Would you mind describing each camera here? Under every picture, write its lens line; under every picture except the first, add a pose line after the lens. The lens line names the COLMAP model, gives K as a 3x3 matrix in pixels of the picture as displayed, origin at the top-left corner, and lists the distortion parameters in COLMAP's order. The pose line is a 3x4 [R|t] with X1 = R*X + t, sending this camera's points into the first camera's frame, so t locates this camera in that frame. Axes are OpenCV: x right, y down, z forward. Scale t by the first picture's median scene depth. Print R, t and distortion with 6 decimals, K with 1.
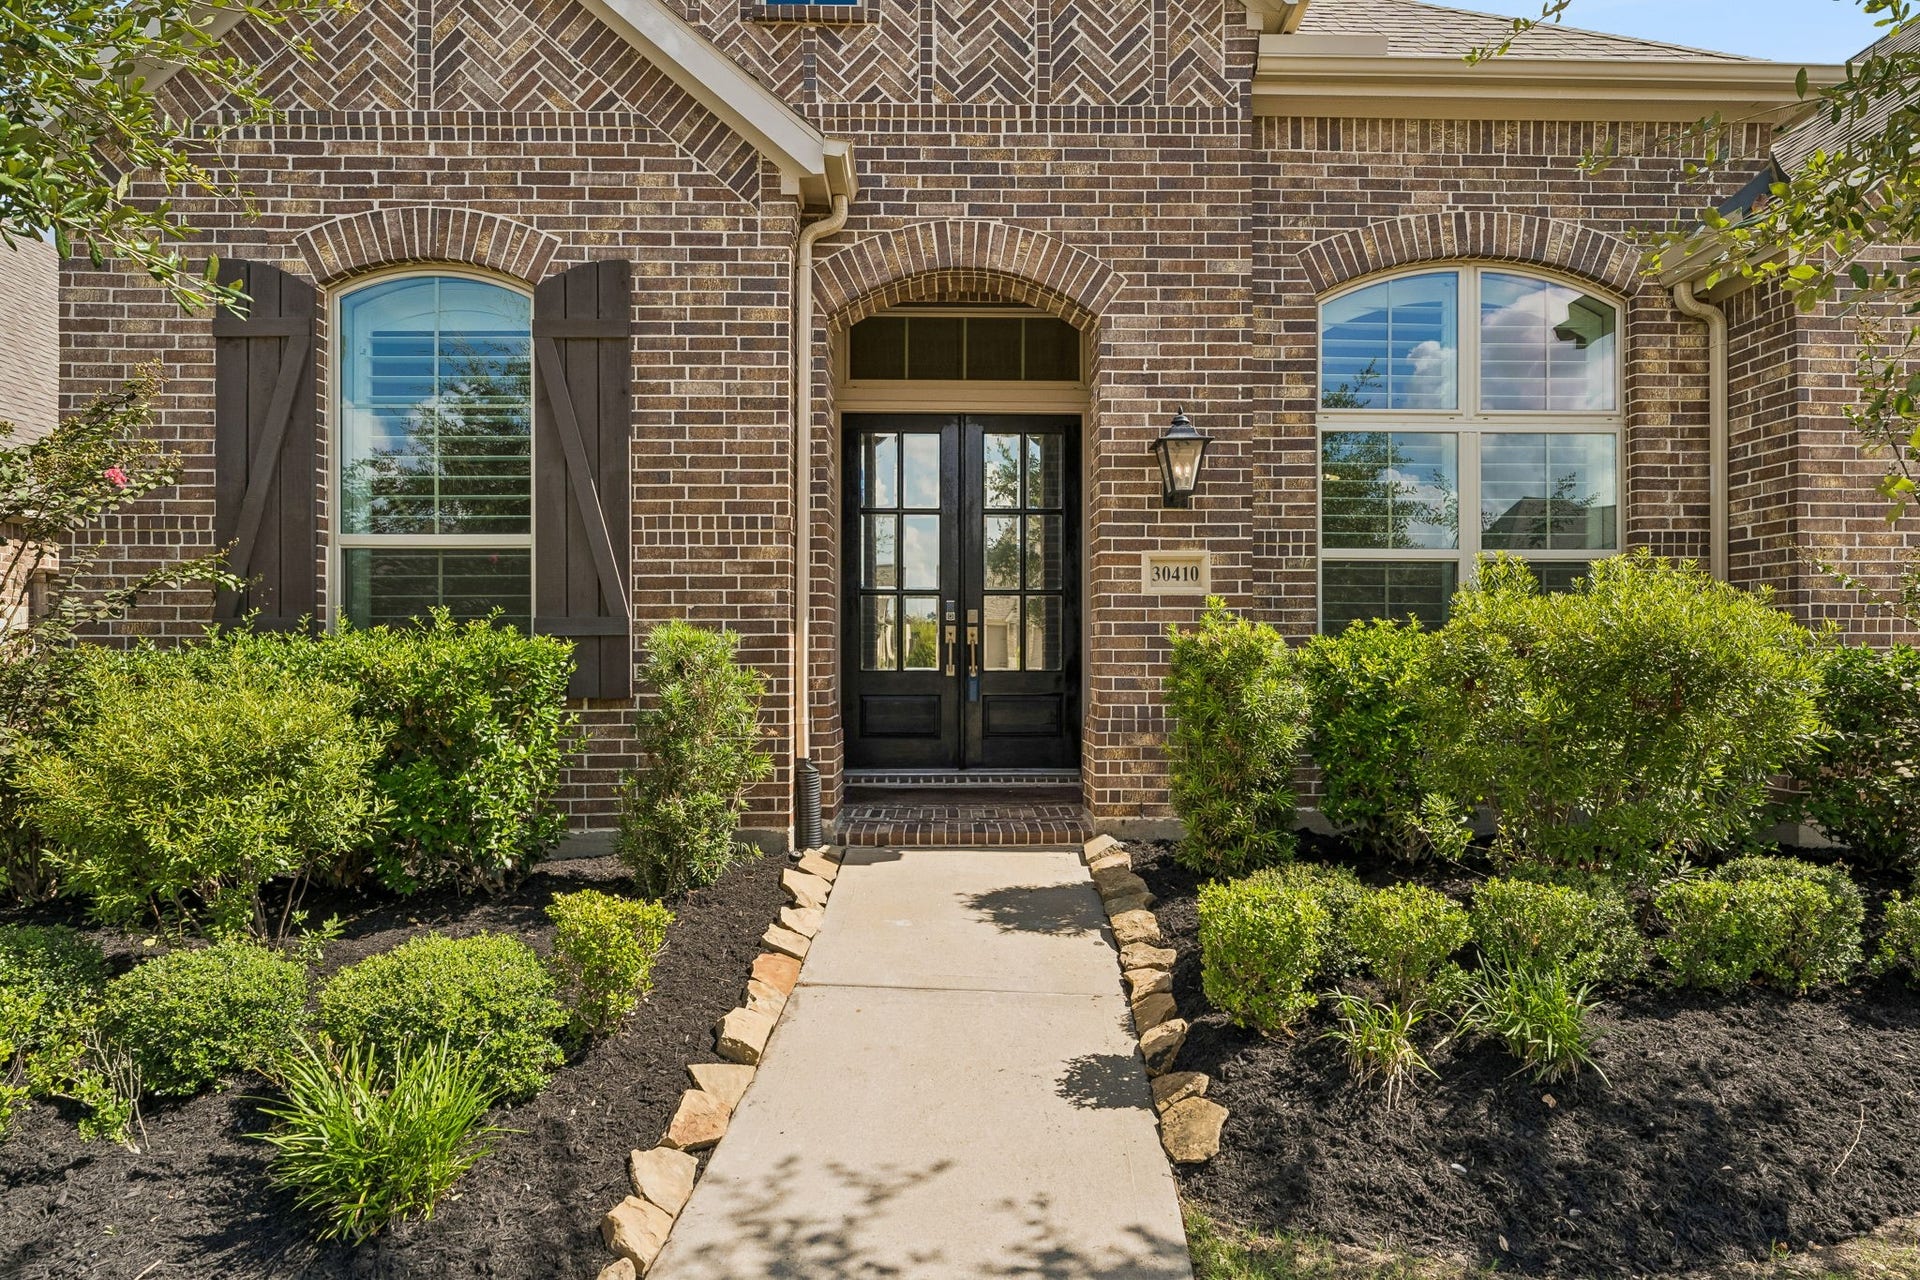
lens RADIAL K [[803.8, 0, 965.1], [0, 803.8, 642.2], [0, 0, 1]] dist [-0.002121, -0.000532]
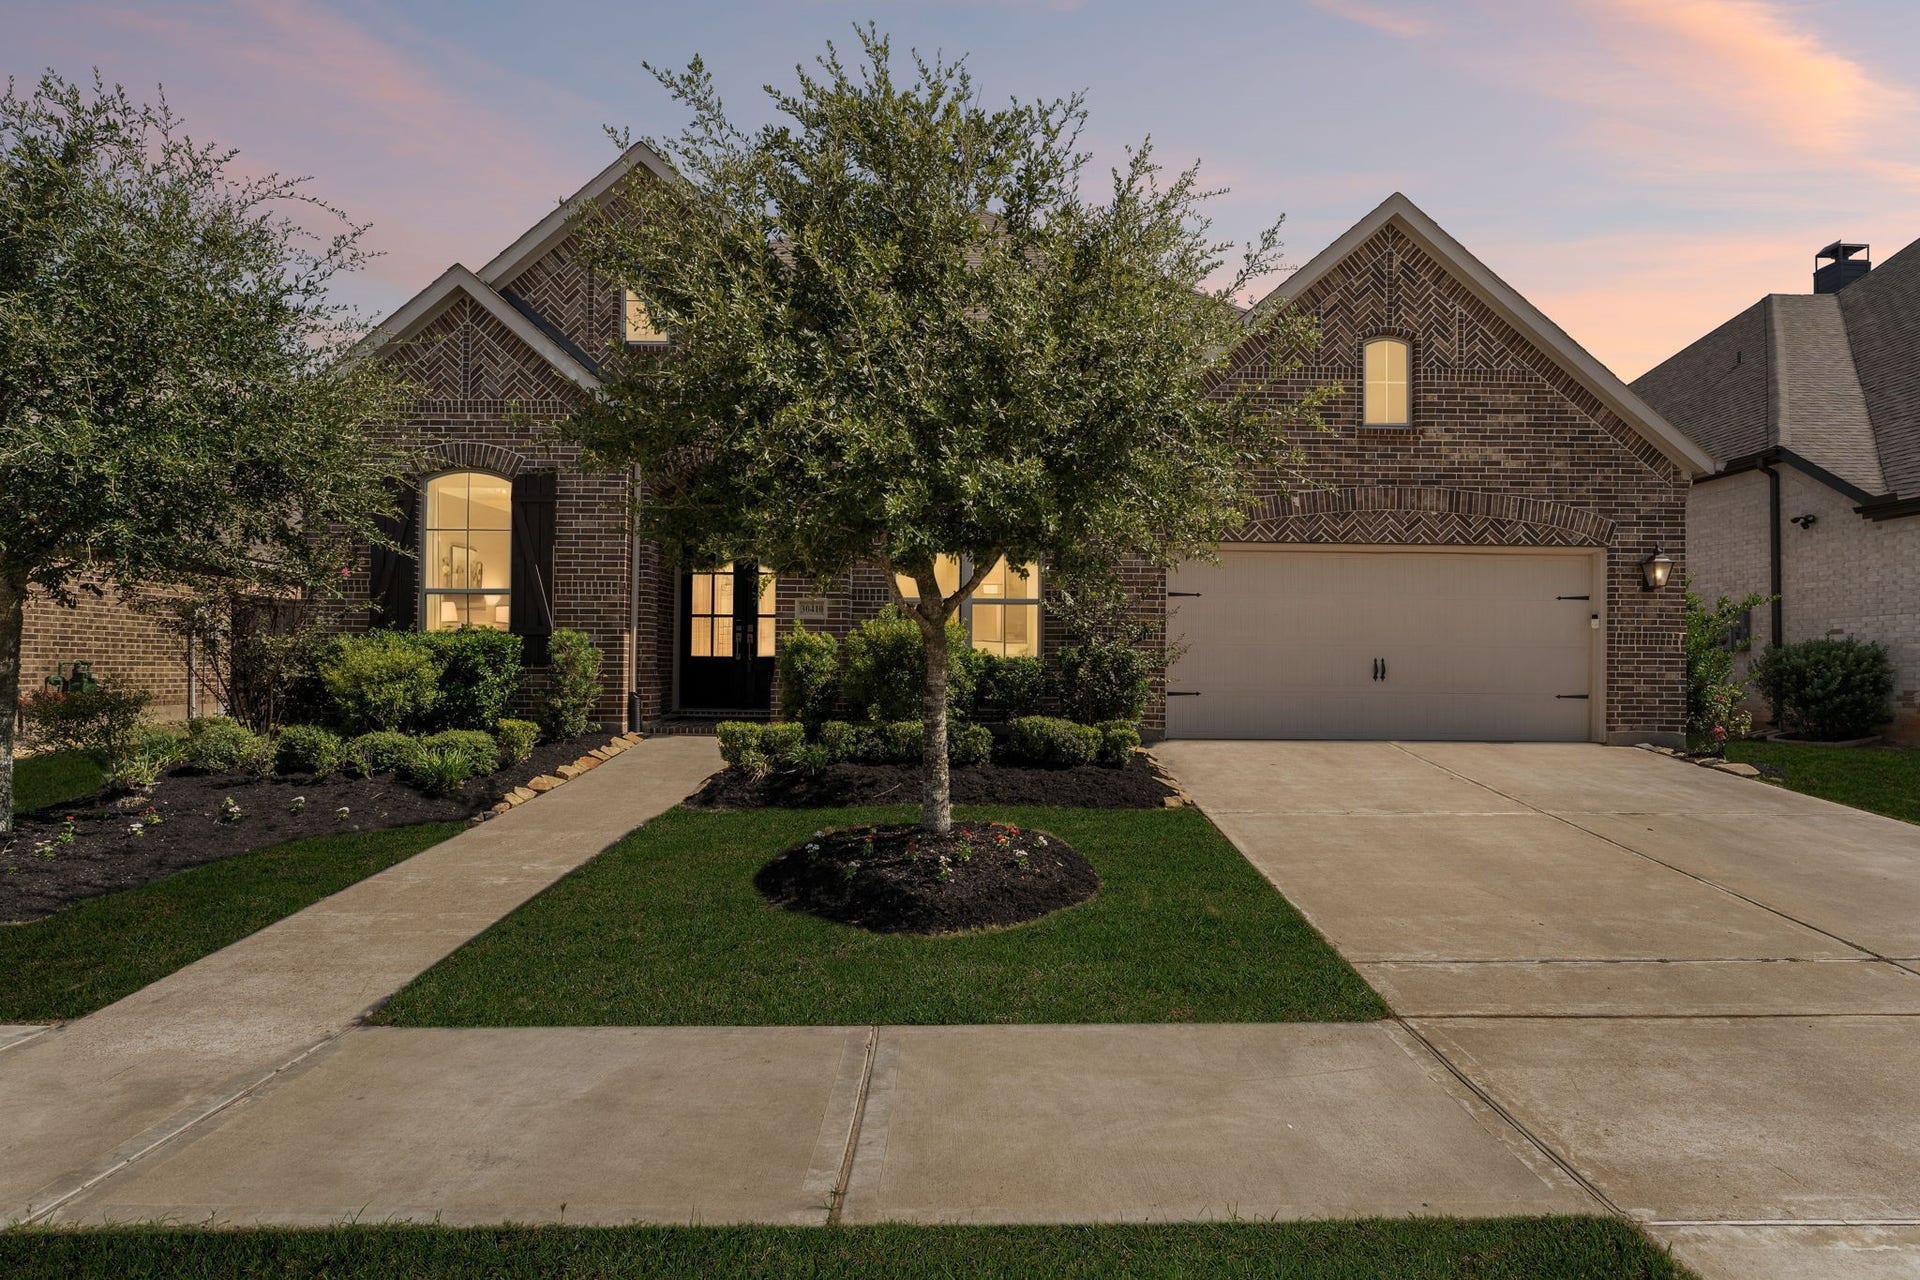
lens RADIAL K [[774.7, 0, 987.2], [0, 774.7, 647.6], [0, 0, 1]] dist [-0.003737, -0.000454]
pose [[0.999893, 0.011119, -0.009525, 0.811067], [-0.011238, 0.999858, -0.012534, 0.040846], [0.009385, 0.012640, 0.999876, -1.136576]]
